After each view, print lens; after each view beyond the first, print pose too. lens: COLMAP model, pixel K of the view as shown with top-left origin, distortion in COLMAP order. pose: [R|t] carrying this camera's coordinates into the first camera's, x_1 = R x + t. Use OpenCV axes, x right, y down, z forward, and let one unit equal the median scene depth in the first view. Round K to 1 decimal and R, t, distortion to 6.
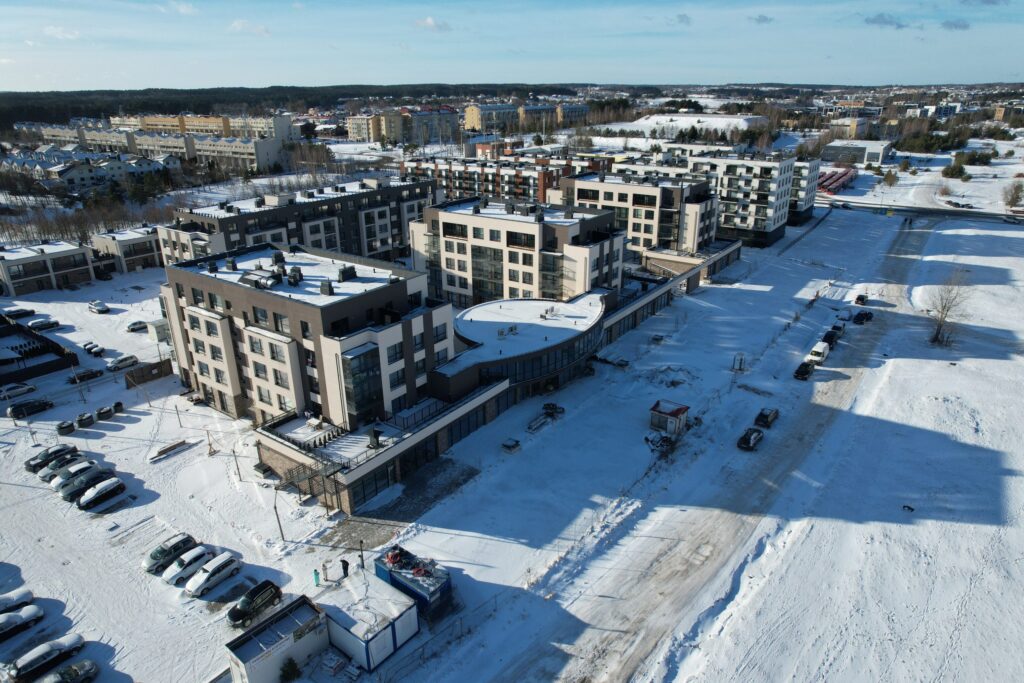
lens RADIAL K [[653.8, 0, 519.7], [0, 653.8, 342.1], [0, 0, 1]] dist [-0.081962, 0.072738]
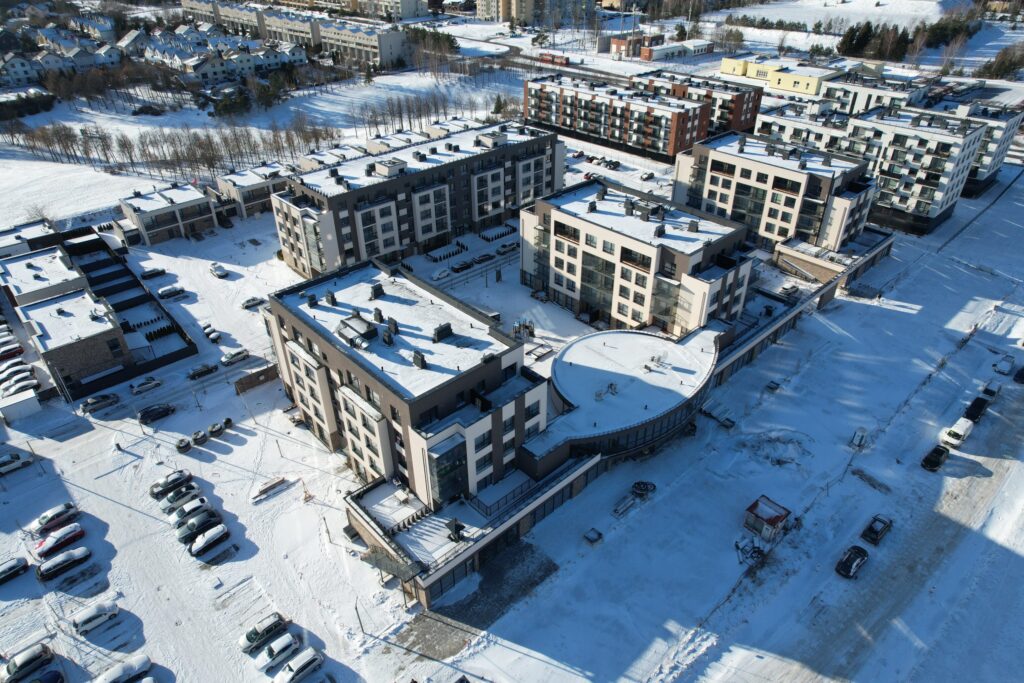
lens RADIAL K [[653.8, 0, 519.7], [0, 653.8, 342.1], [0, 0, 1]] dist [-0.081962, 0.072738]
pose [[0.980589, 0.109968, -0.162332, 0.003099], [-0.074300, 0.974576, 0.211380, -0.234855], [0.181450, -0.195215, 0.963829, 0.069402]]
